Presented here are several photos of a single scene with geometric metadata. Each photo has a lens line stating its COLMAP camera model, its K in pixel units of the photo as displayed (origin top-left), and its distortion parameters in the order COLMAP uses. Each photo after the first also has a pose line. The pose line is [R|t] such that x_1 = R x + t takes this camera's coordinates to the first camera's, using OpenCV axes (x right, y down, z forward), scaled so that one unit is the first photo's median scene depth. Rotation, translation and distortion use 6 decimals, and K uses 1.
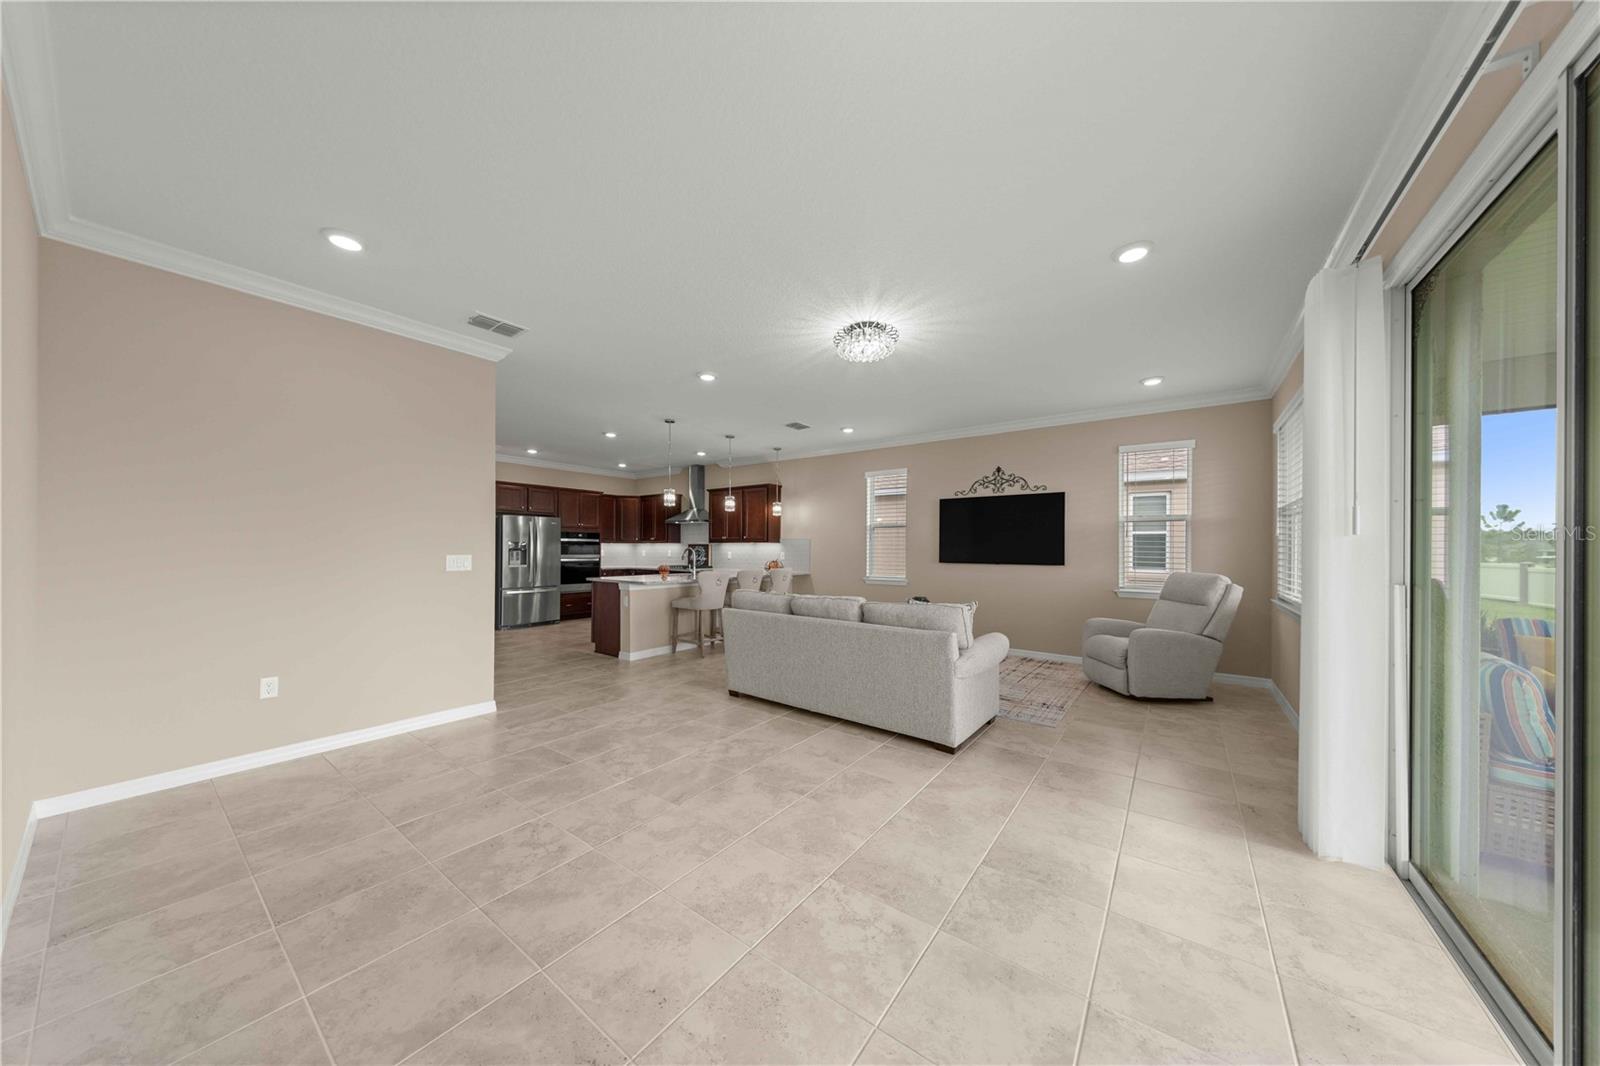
lens RADIAL K [[505.0, 0, 806.6], [0, 505.0, 548.1], [0, 0, 1]] dist [0.023546, -0.000287]
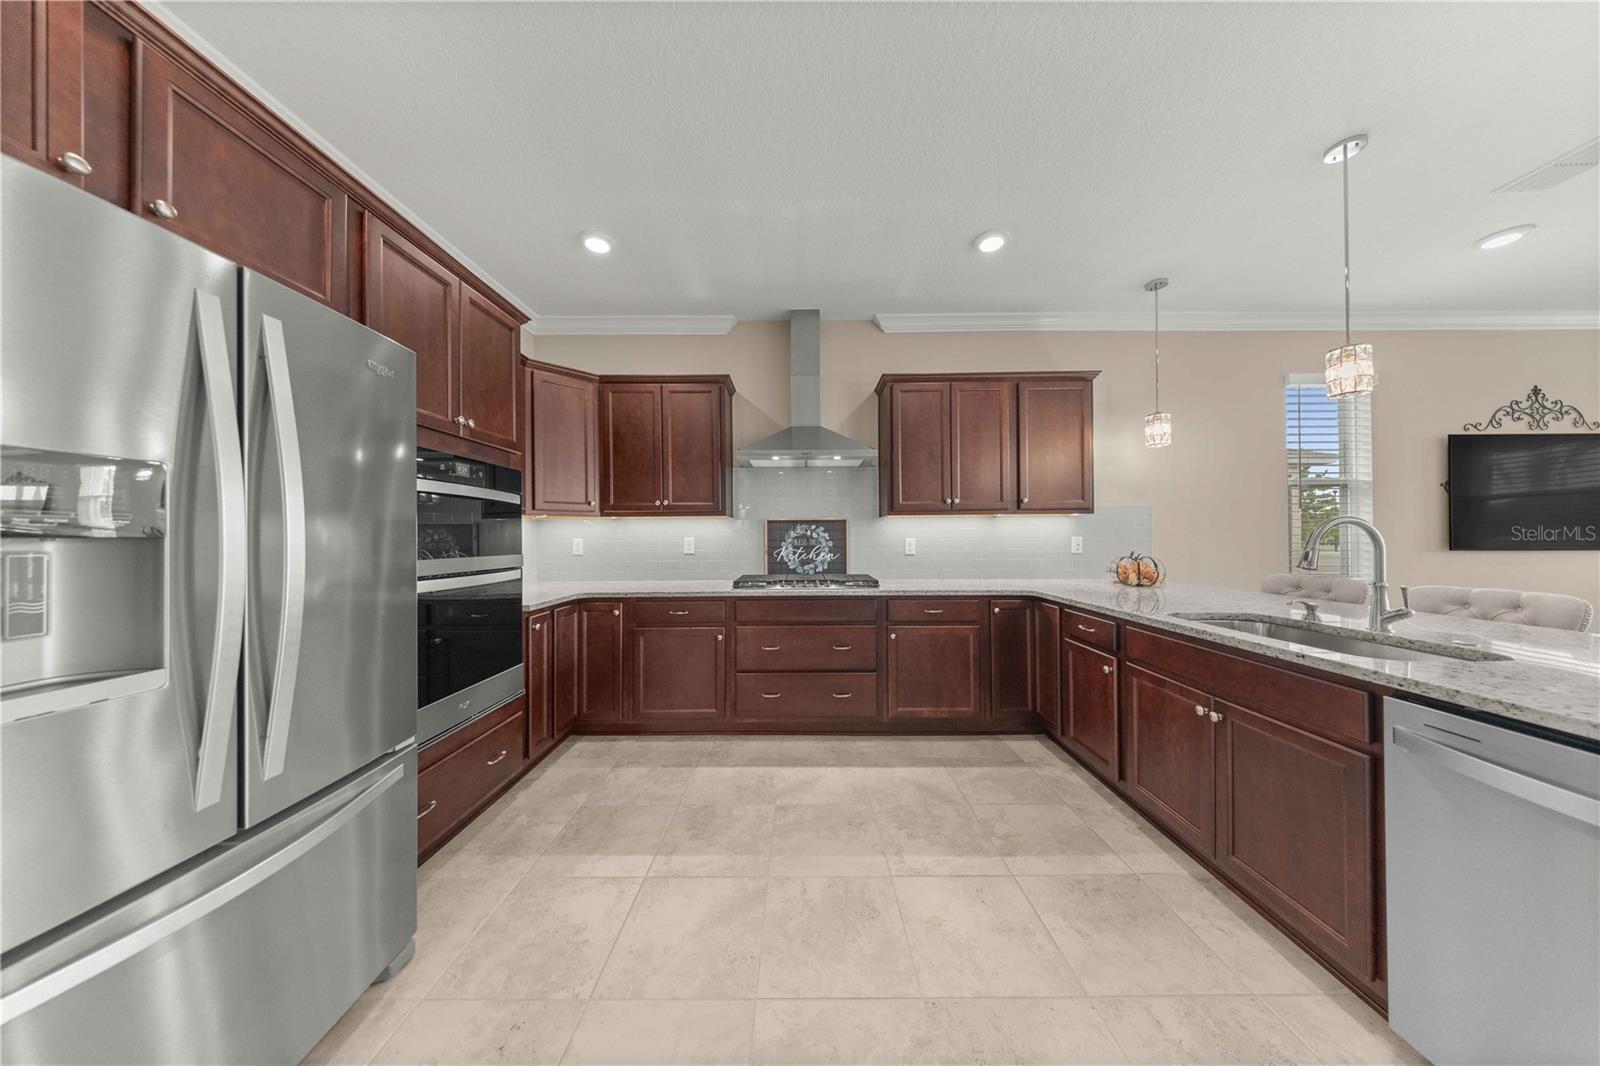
lens RADIAL K [[450.2, 0, 810.4], [0, 450.2, 534.1], [0, 0, 1]] dist [0.000107, -0.000646]
pose [[0.812840, -0.006555, 0.582450, -0.530715], [0.008539, 0.999963, -0.000662, 0.005508], [-0.582424, 0.005512, 0.812866, 0.912349]]
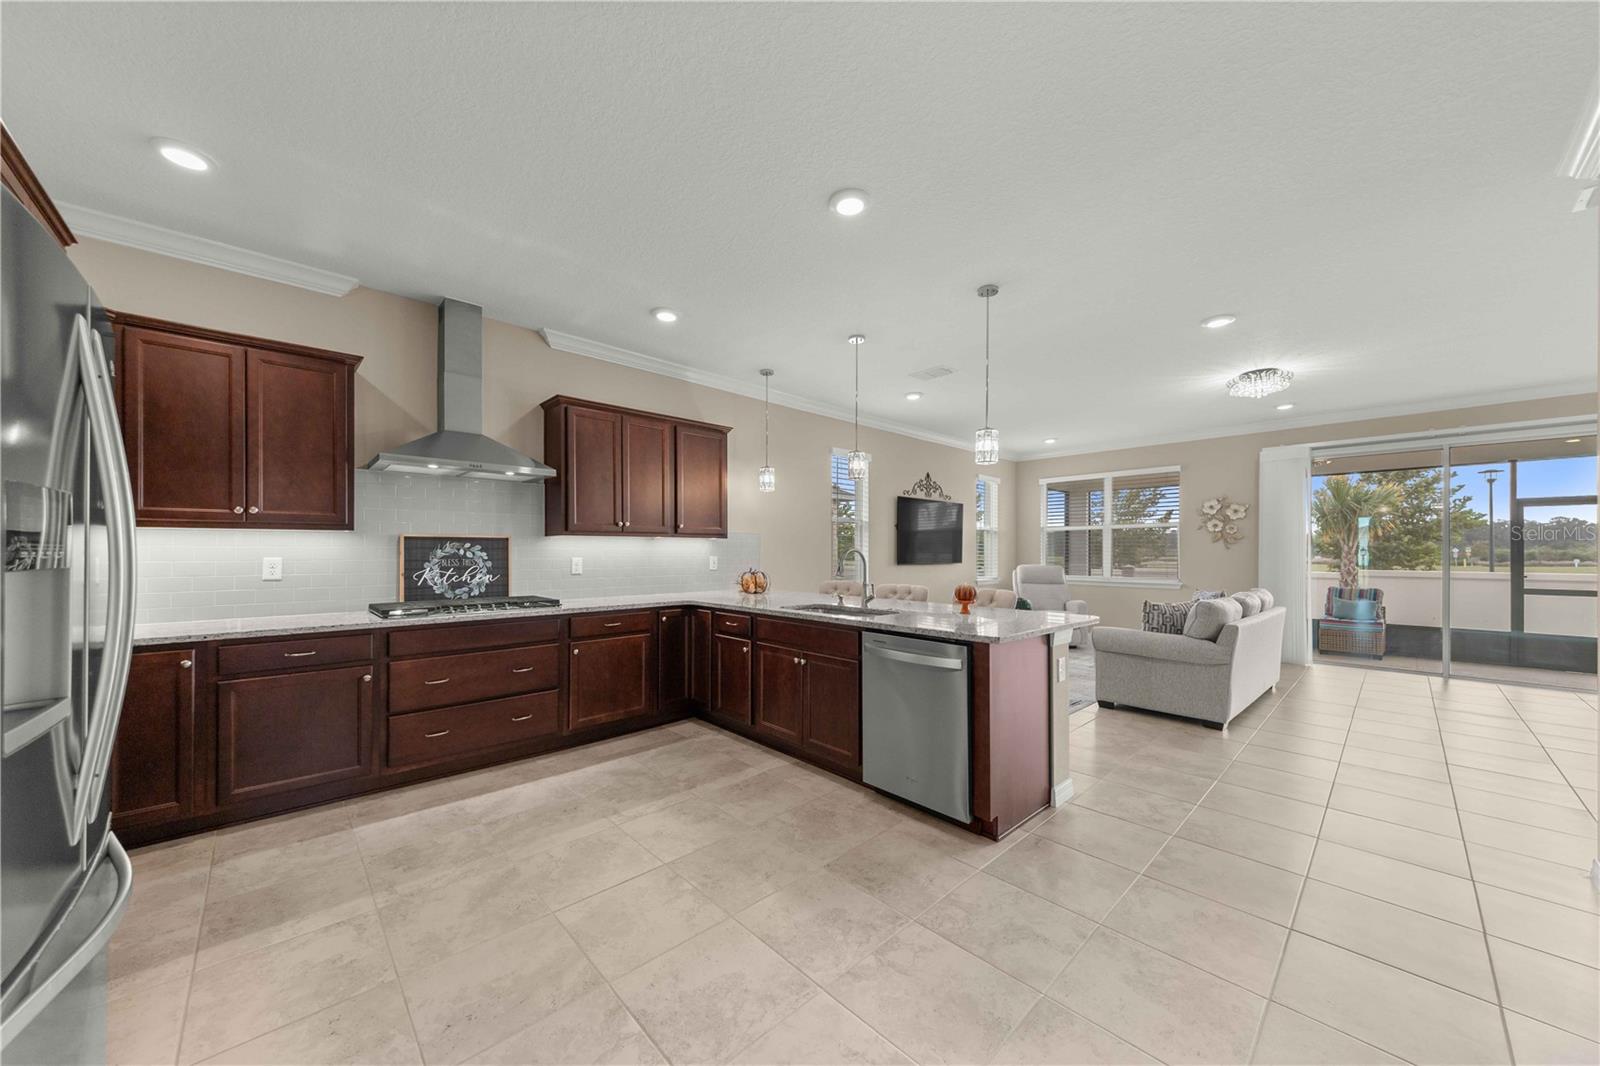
lens RADIAL K [[544.2, 0, 796.5], [0, 544.2, 547.9], [0, 0, 1]] dist [0.007894, -0.000598]
pose [[0.195456, 0.002372, 0.980710, -0.683558], [-0.002413, 0.999995, -0.001938, 0.000574], [-0.980709, -0.001987, 0.195461, 0.893140]]
